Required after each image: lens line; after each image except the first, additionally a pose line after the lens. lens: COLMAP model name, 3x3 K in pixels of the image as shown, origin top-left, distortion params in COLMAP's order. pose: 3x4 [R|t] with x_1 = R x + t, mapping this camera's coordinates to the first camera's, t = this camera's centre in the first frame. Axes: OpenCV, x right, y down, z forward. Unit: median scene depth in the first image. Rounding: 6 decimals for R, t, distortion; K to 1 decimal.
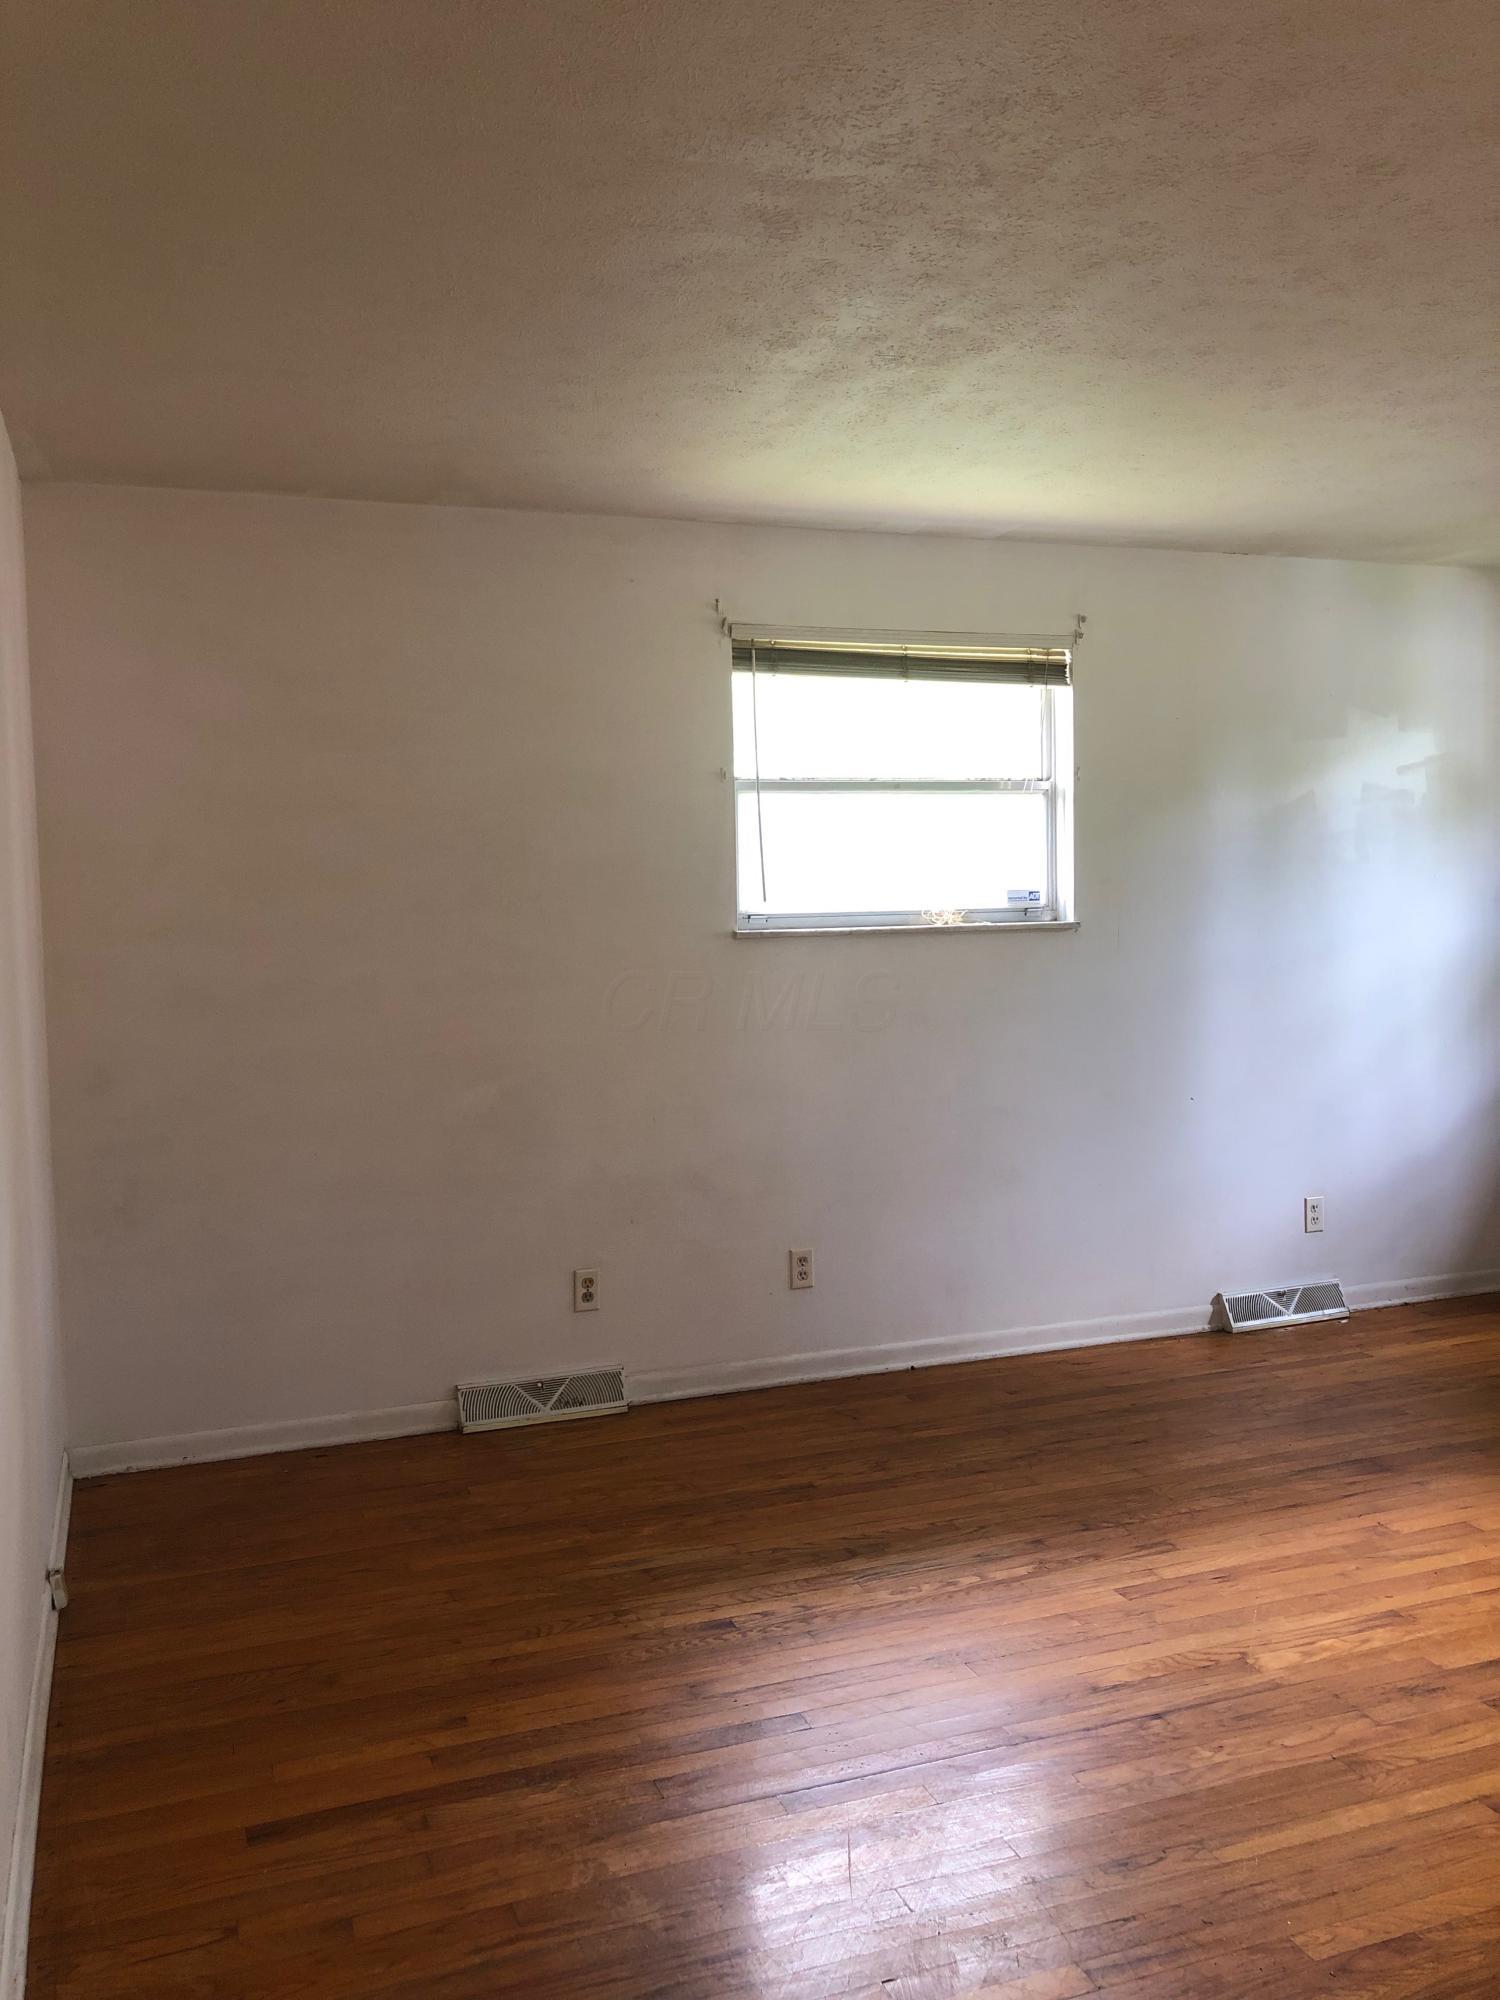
lens RADIAL K [[1611.7, 0, 750.0], [0, 1611.7, 1000.0], [0, 0, 1]] dist [-0.006980, -0.005316]
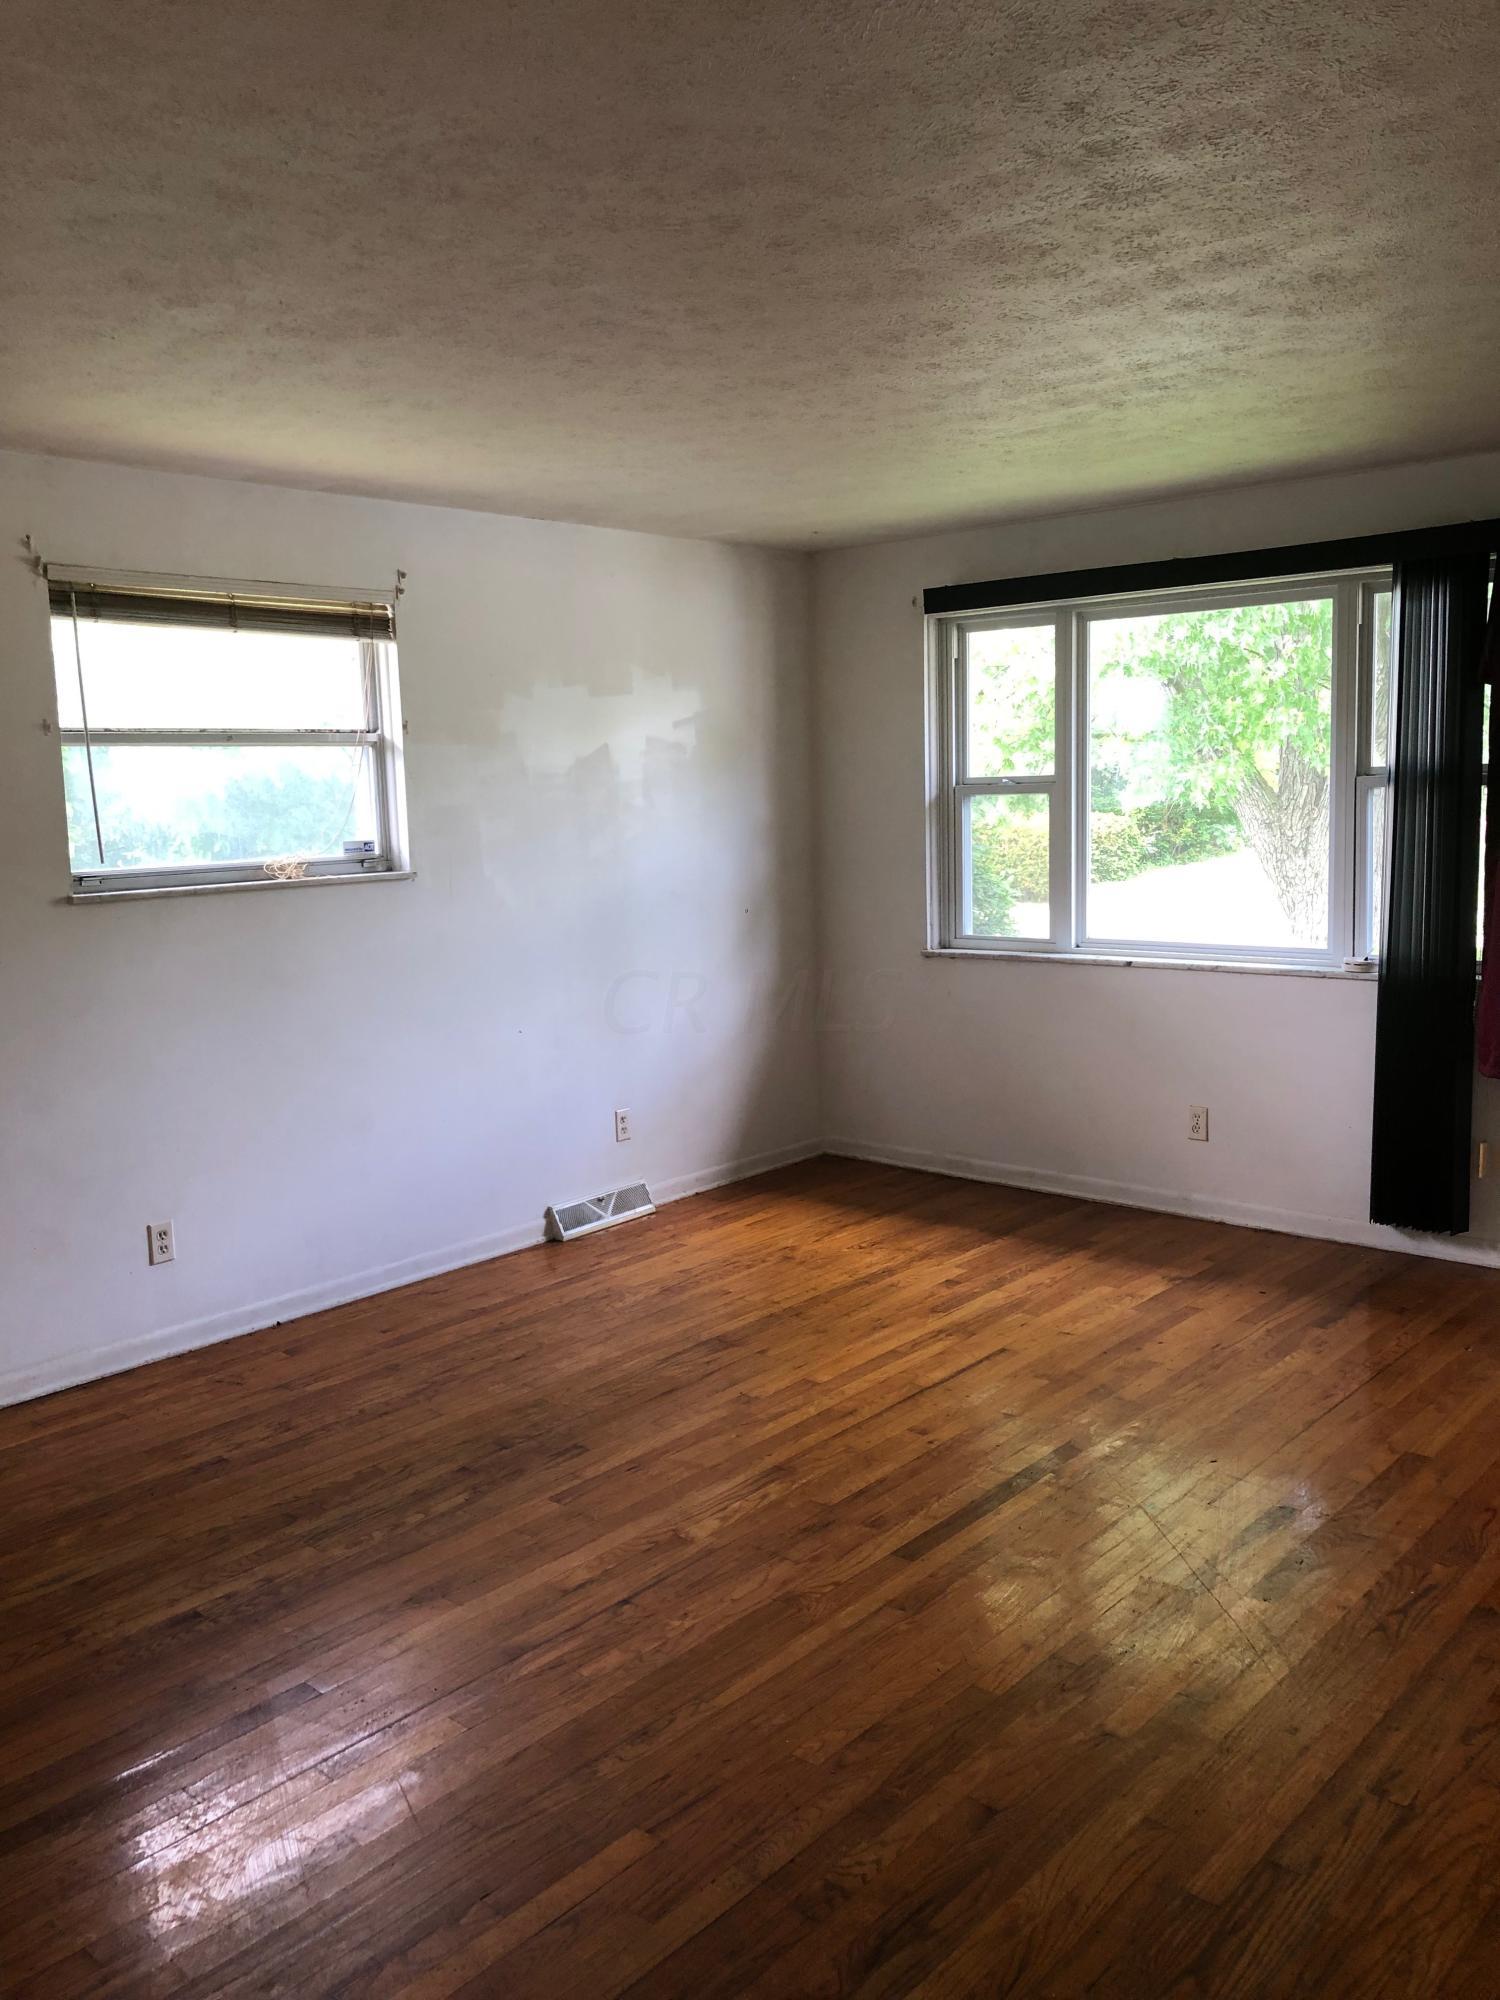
lens RADIAL K [[1615.9, 0, 741.4], [0, 1615.9, 1009.3], [0, 0, 1]] dist [0.000989, -0.006206]
pose [[0.880362, -0.073435, 0.468583, -0.123317], [0.041755, 0.996105, 0.077658, -0.038146], [-0.472461, -0.048802, 0.880000, -0.013618]]
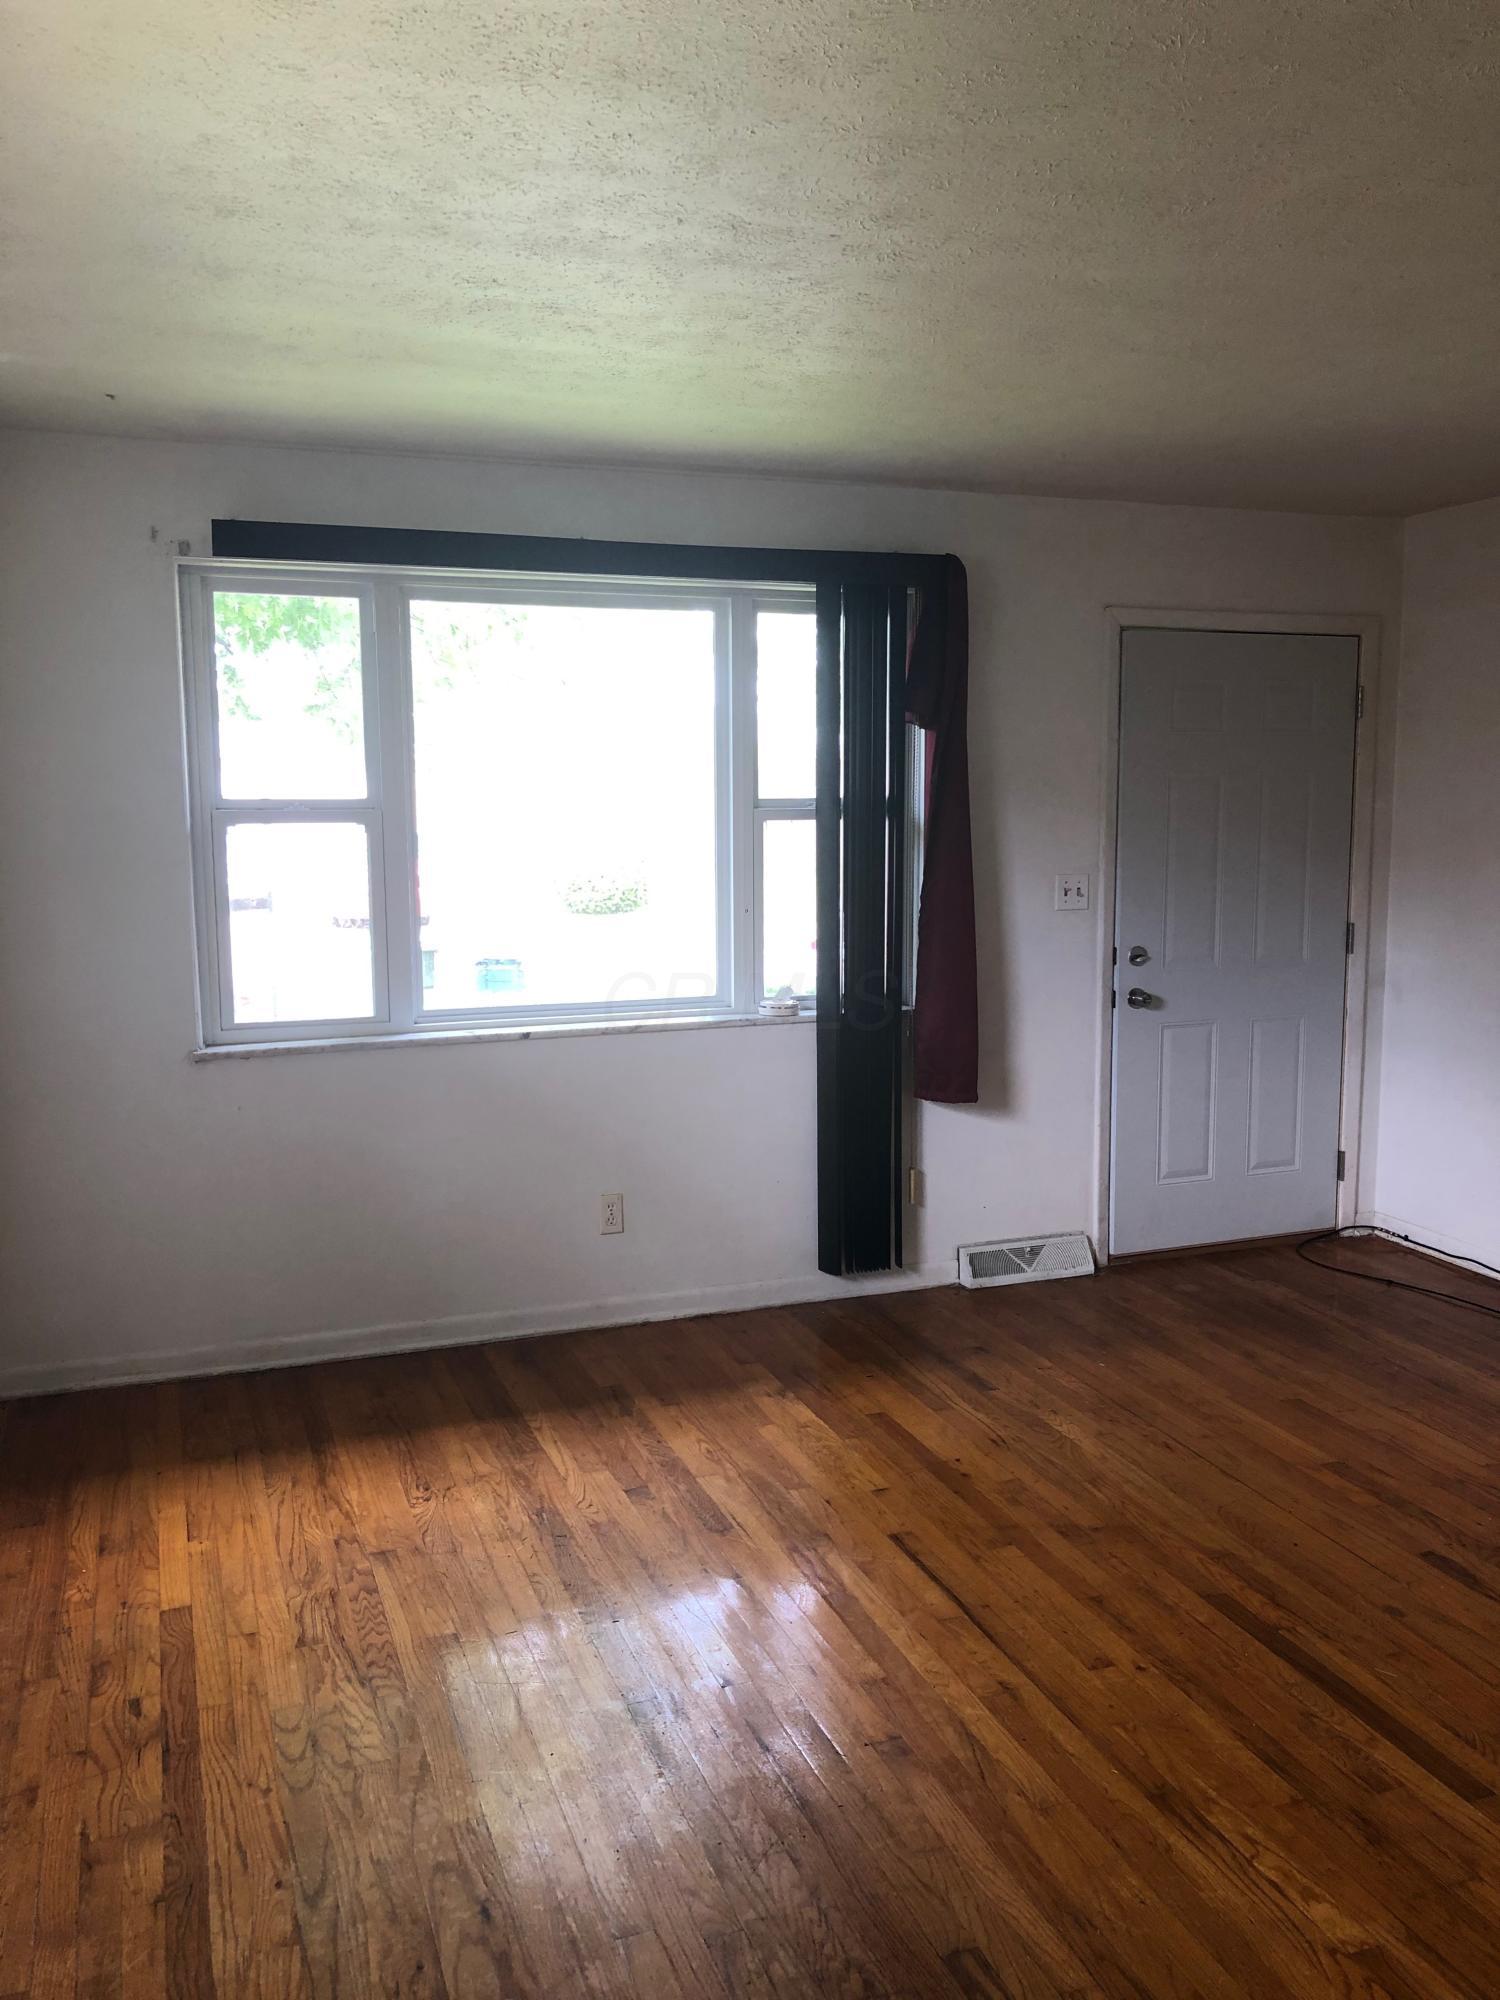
lens RADIAL K [[1611.7, 0, 750.0], [0, 1611.7, 1000.0], [0, 0, 1]] dist [-0.006980, -0.005316]
pose [[-0.003707, -0.104965, 0.994469, -0.278069], [0.068737, 0.992097, 0.104971, -0.086650], [-0.997628, 0.068746, 0.003537, 0.932254]]
